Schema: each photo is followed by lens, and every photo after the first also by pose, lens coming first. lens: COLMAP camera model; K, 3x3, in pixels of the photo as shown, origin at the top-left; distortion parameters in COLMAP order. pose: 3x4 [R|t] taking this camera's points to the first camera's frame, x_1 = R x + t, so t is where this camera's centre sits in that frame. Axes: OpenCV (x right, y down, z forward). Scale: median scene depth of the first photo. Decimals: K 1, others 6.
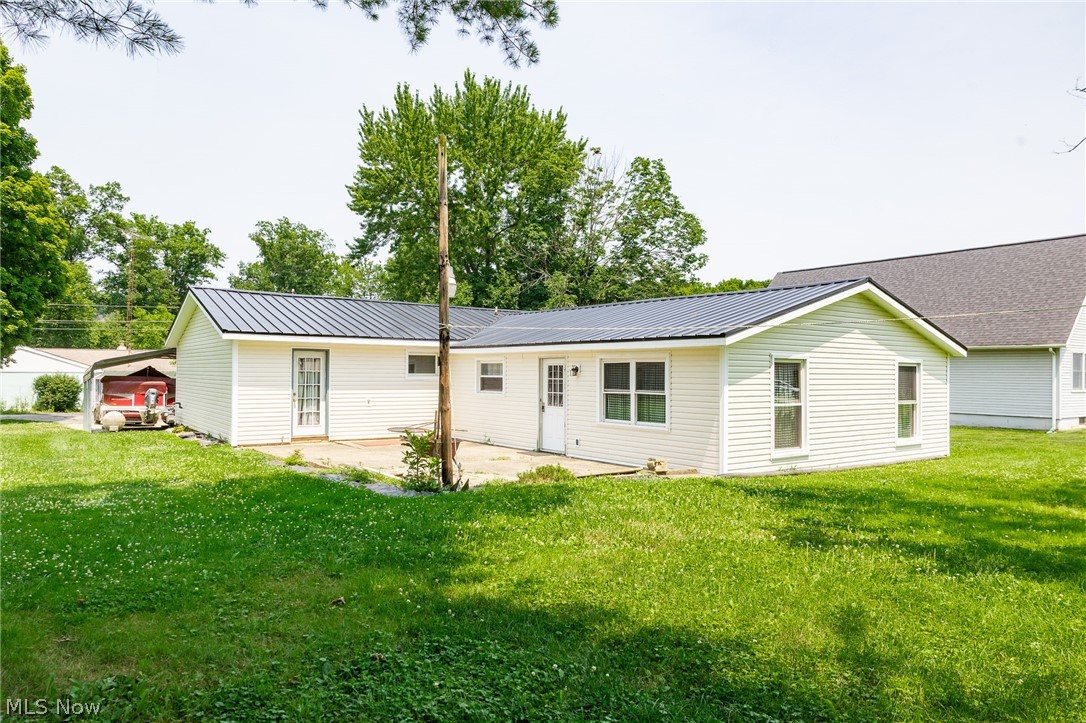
lens RADIAL K [[738.3, 0, 506.8], [0, 738.3, 360.7], [0, 0, 1]] dist [0.013599, 0.003137]
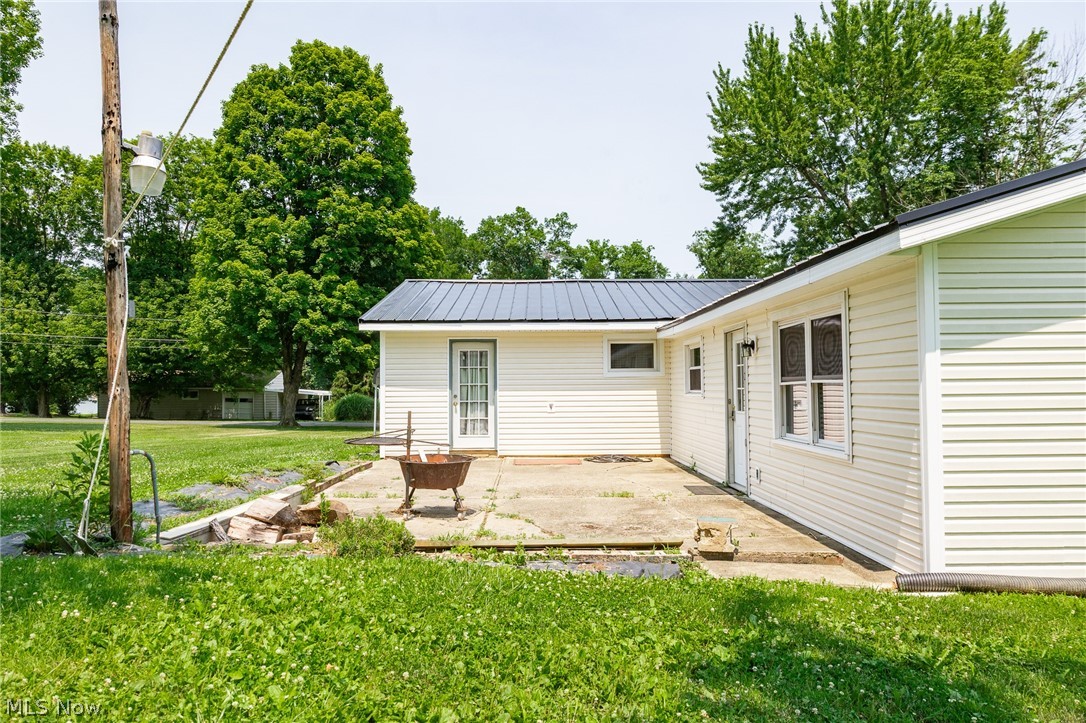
lens RADIAL K [[743.4, 0, 537.5], [0, 743.4, 367.3], [0, 0, 1]] dist [0.001370, -0.004042]
pose [[0.817427, -0.029629, -0.575269, 0.125028], [0.021626, 0.999551, -0.020752, 0.015925], [0.575626, 0.004523, 0.817701, 0.190738]]
